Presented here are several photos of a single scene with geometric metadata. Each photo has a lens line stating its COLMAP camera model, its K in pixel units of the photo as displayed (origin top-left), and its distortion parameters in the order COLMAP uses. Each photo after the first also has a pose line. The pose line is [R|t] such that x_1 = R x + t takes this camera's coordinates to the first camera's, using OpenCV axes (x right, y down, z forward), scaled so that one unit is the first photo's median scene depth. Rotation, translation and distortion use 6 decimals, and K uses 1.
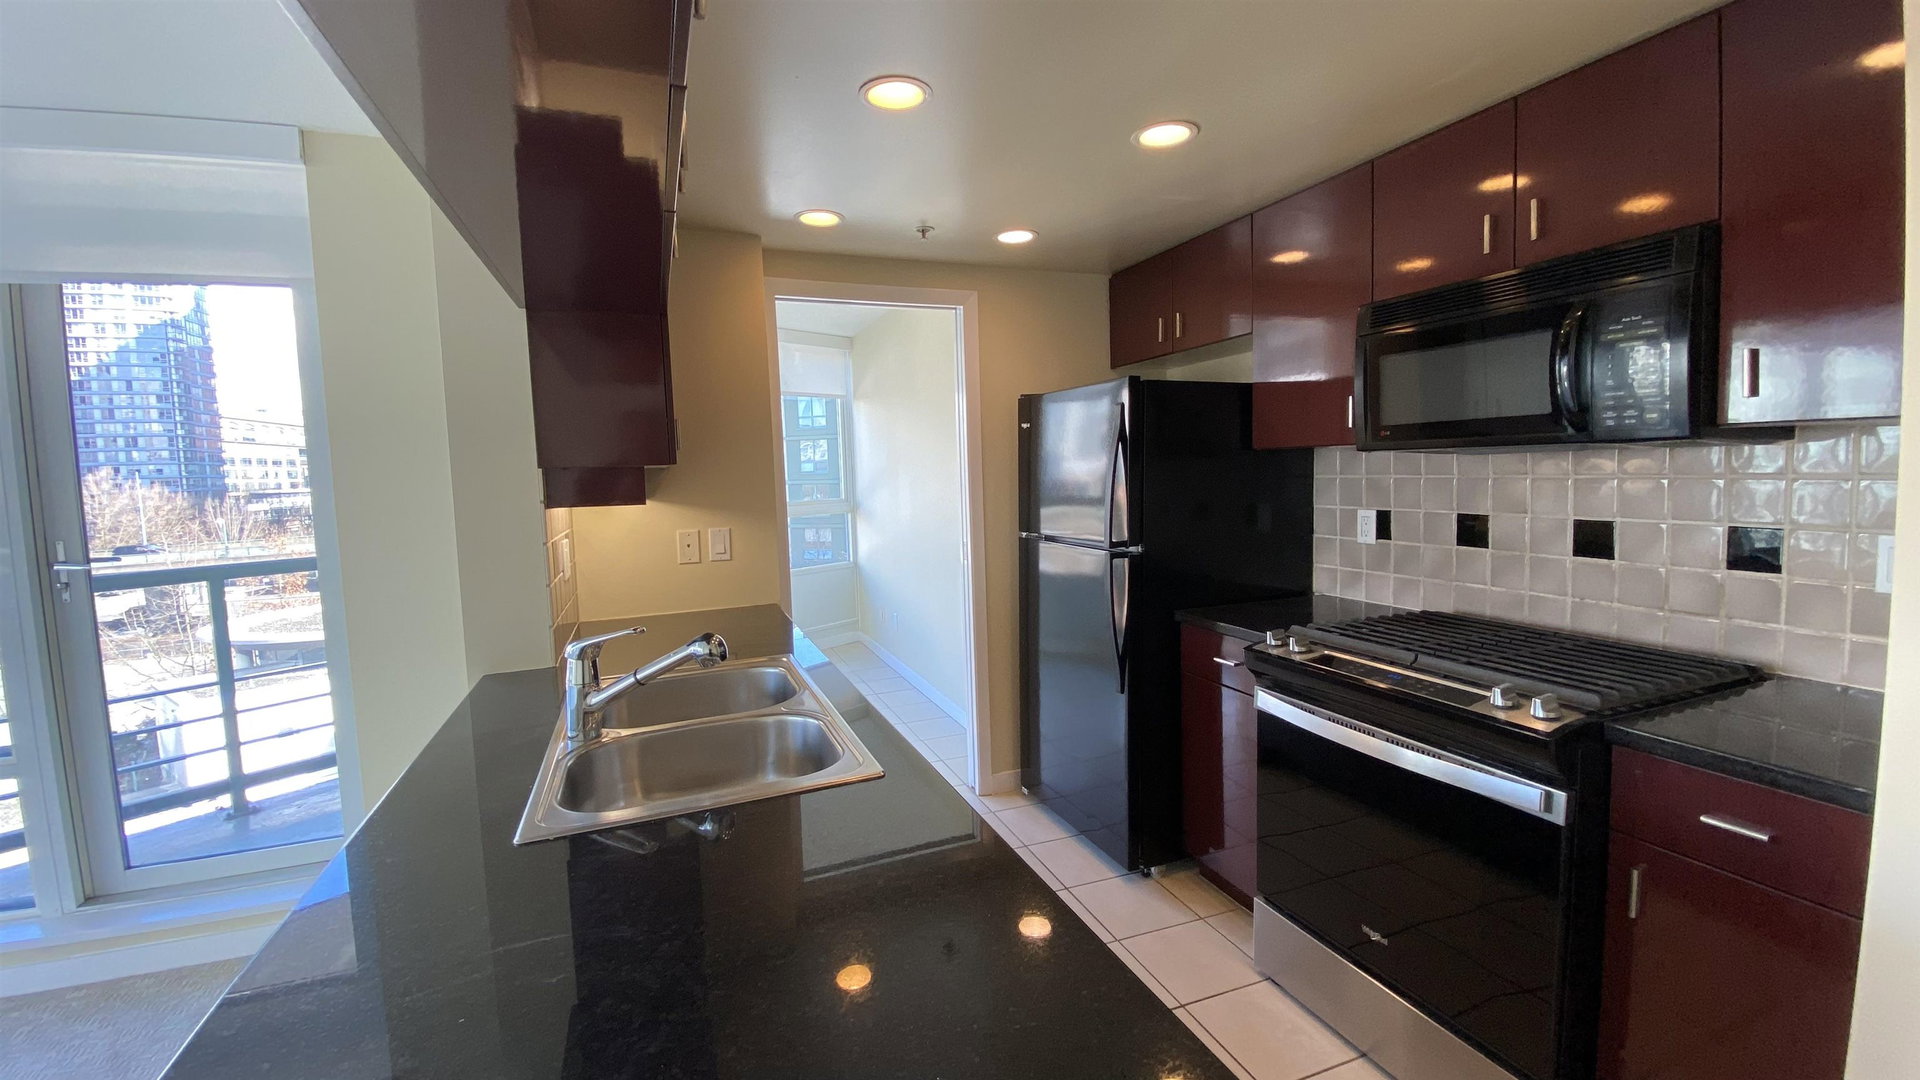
lens RADIAL K [[780.1, 0, 943.7], [0, 780.1, 532.9], [0, 0, 1]] dist [-0.001020, -0.011878]
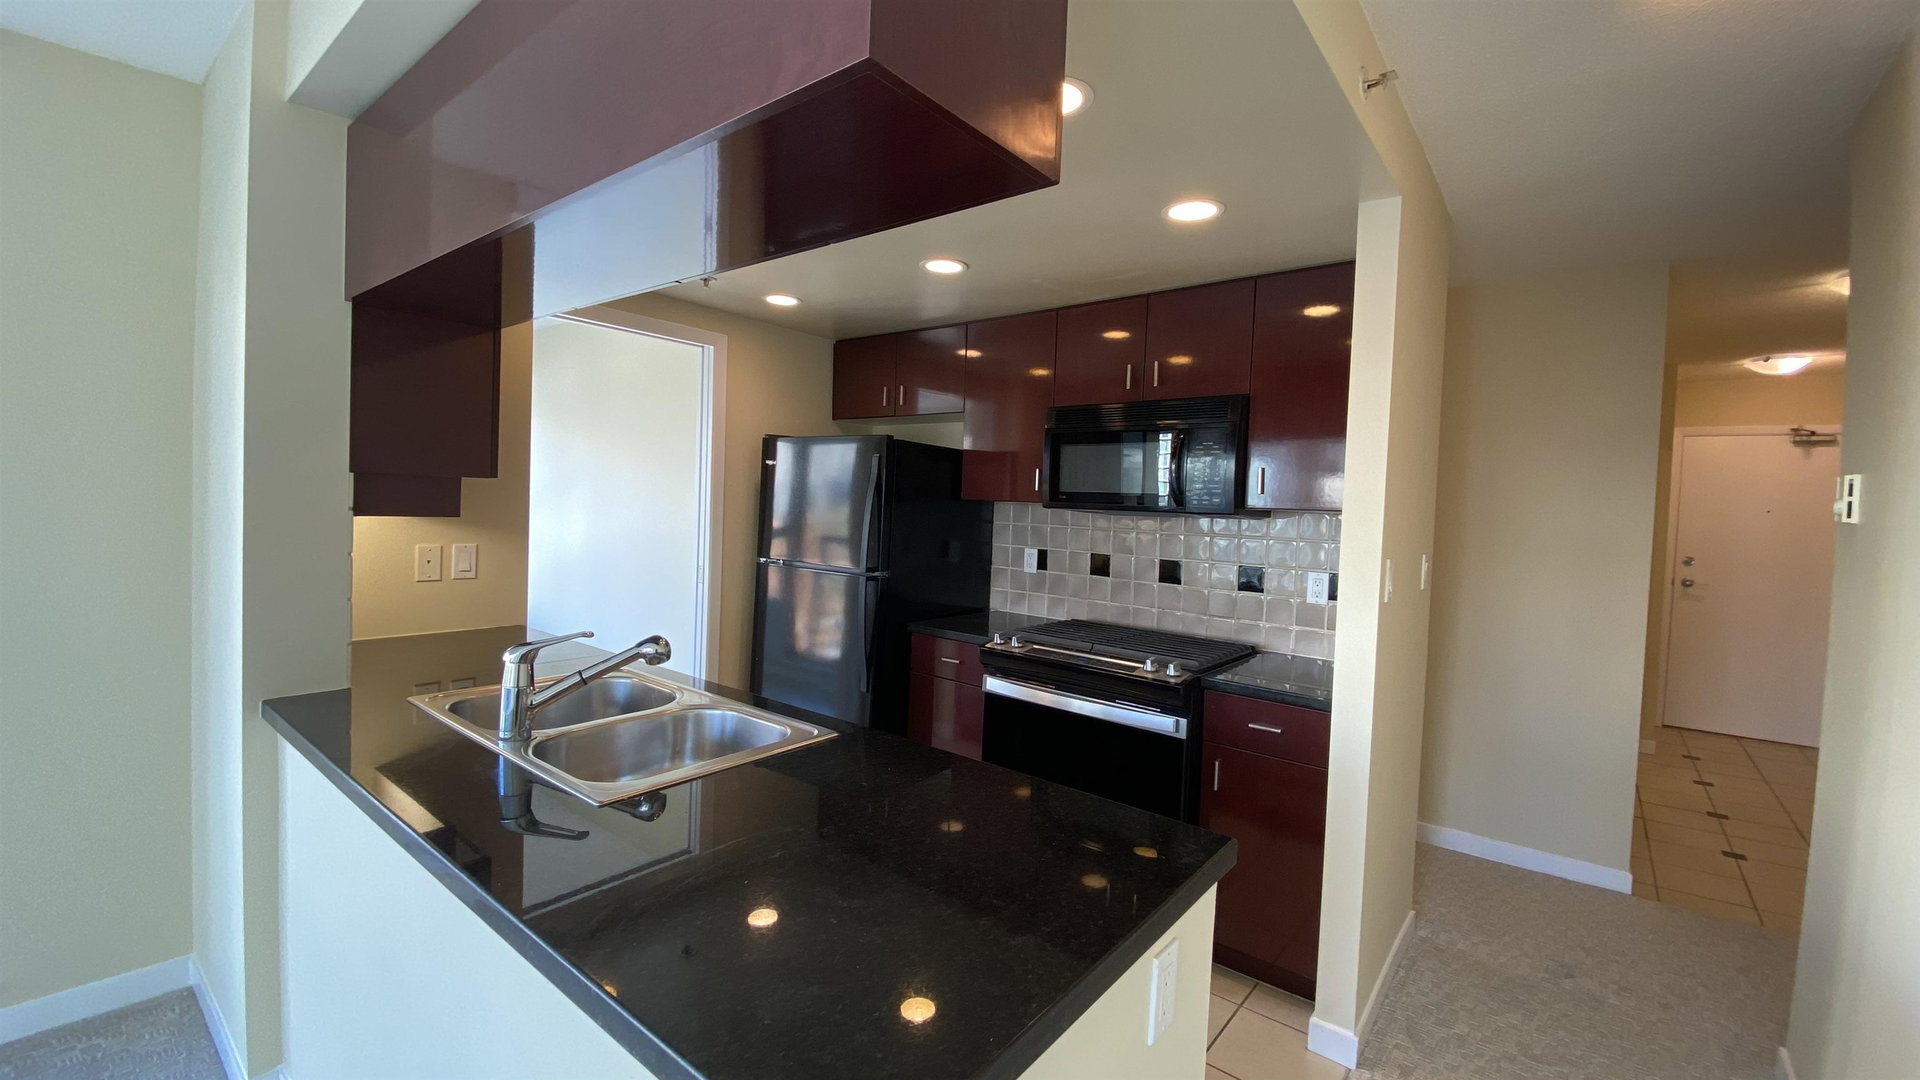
lens RADIAL K [[771.6, 0, 951.5], [0, 771.6, 536.6], [0, 0, 1]] dist [0.071330, -0.053165]
pose [[0.859783, 0.044026, 0.508759, -0.344064], [-0.025457, 0.998733, -0.043405, 0.015315], [-0.510025, 0.024367, 0.859814, -0.141138]]
